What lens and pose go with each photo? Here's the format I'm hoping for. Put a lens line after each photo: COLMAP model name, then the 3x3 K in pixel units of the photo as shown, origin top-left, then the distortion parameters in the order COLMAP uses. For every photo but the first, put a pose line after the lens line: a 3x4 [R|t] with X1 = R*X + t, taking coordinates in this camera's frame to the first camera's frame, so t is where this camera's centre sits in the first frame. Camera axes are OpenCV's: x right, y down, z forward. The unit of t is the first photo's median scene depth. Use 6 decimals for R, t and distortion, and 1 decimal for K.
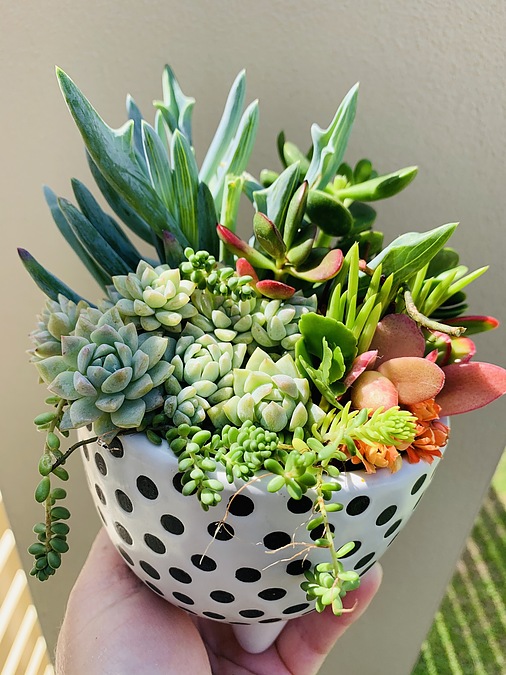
lens RADIAL K [[542.1, 0, 249.2], [0, 542.1, 337.8], [0, 0, 1]] dist [-0.011940, -0.027353]
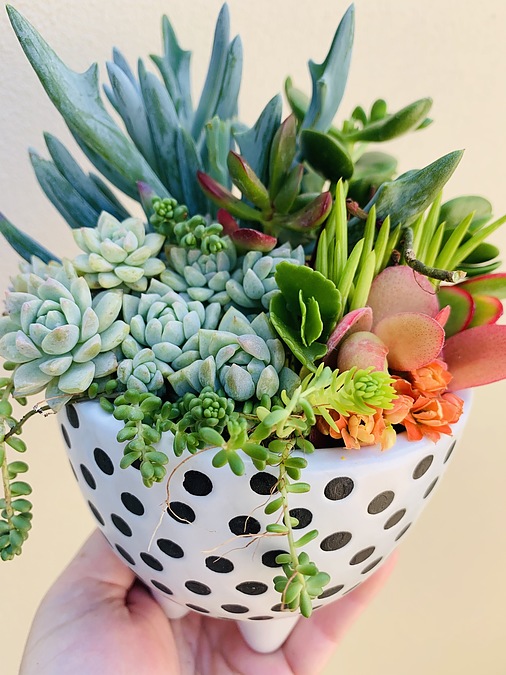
lens RADIAL K [[542.1, 0, 251.4], [0, 542.1, 333.5], [0, 0, 1]] dist [-0.011940, -0.027353]
pose [[0.990667, -0.007889, -0.136074, 0.171677], [0.008499, 0.999956, 0.003902, 0.060479], [0.136037, -0.005022, 0.990691, 0.139784]]
